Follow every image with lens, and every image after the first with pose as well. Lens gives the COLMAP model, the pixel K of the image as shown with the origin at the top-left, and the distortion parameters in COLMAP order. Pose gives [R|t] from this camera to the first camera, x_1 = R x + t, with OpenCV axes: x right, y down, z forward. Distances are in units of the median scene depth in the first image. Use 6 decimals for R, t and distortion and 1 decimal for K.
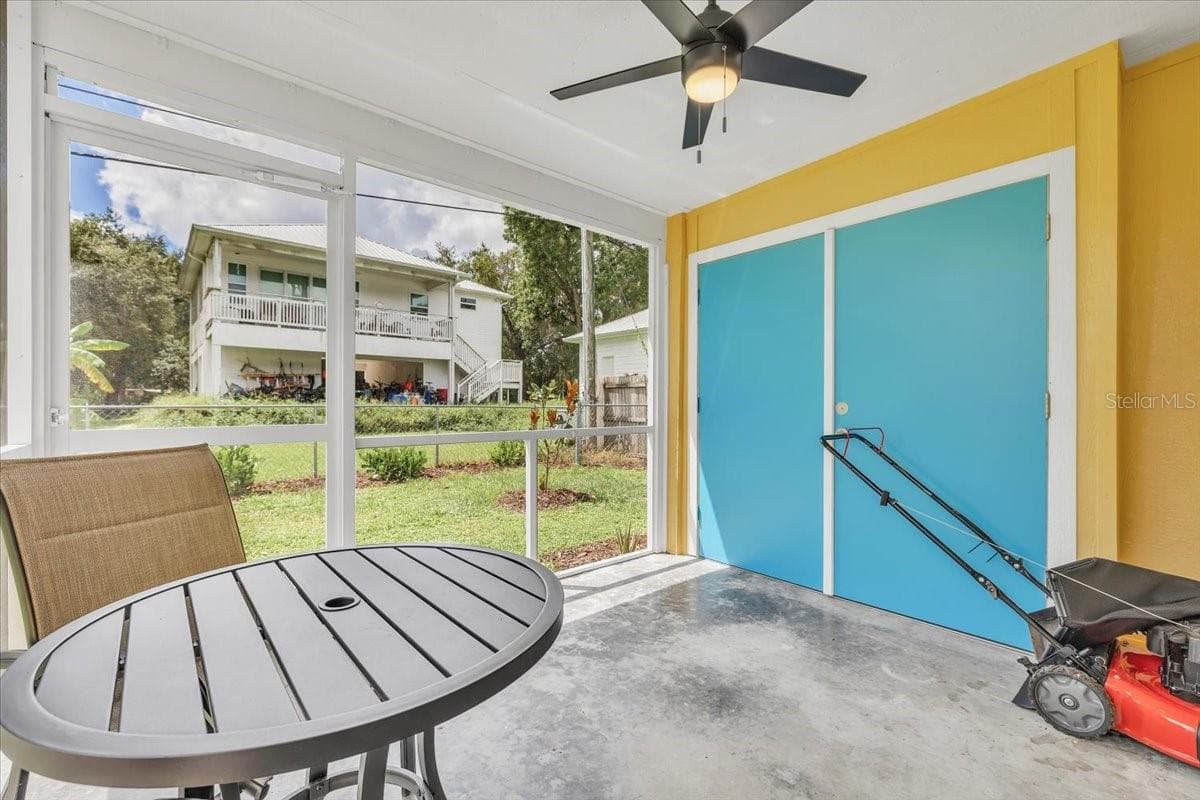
lens RADIAL K [[508.9, 0, 604.6], [0, 508.9, 402.1], [0, 0, 1]] dist [0.000034, -0.000489]
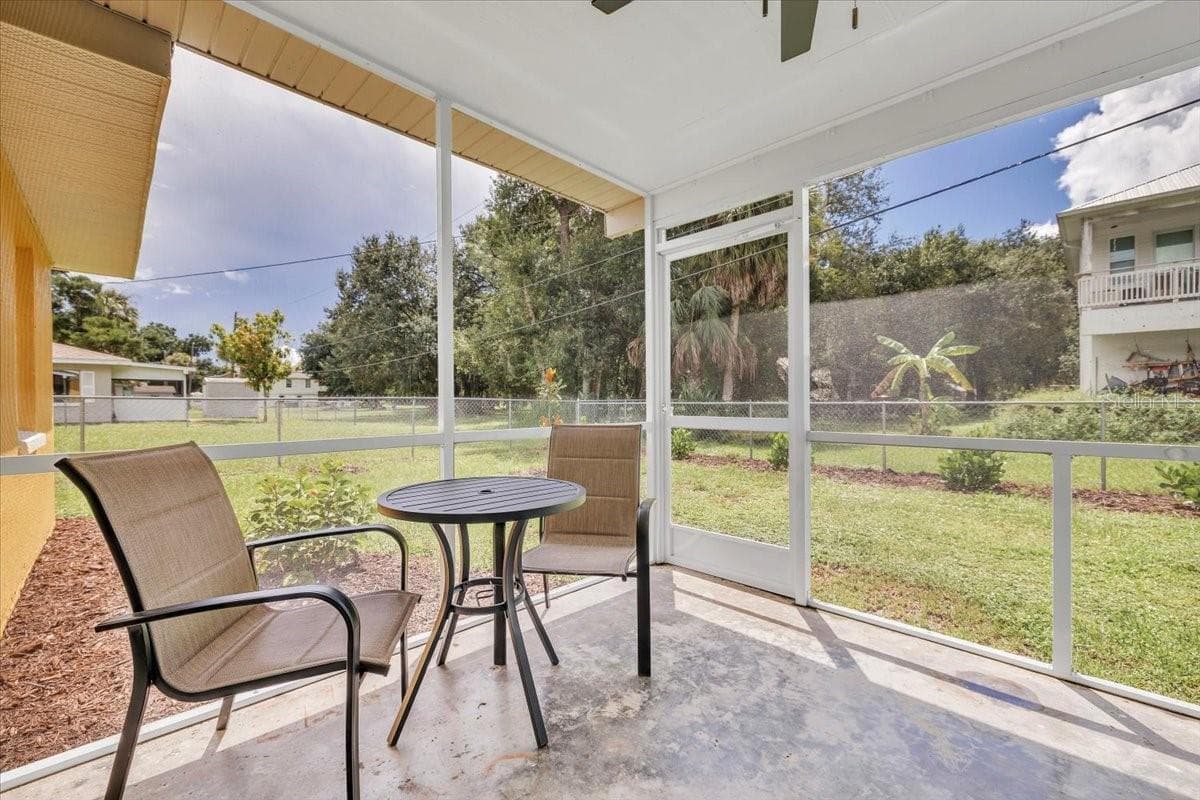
lens RADIAL K [[508.9, 0, 604.6], [0, 508.9, 402.1], [0, 0, 1]] dist [0.000034, -0.000489]
pose [[0.068640, 0.000346, -0.997641, 0.084367], [0.008493, 0.999963, 0.000931, -0.000380], [0.997605, -0.008537, 0.068635, 0.065720]]
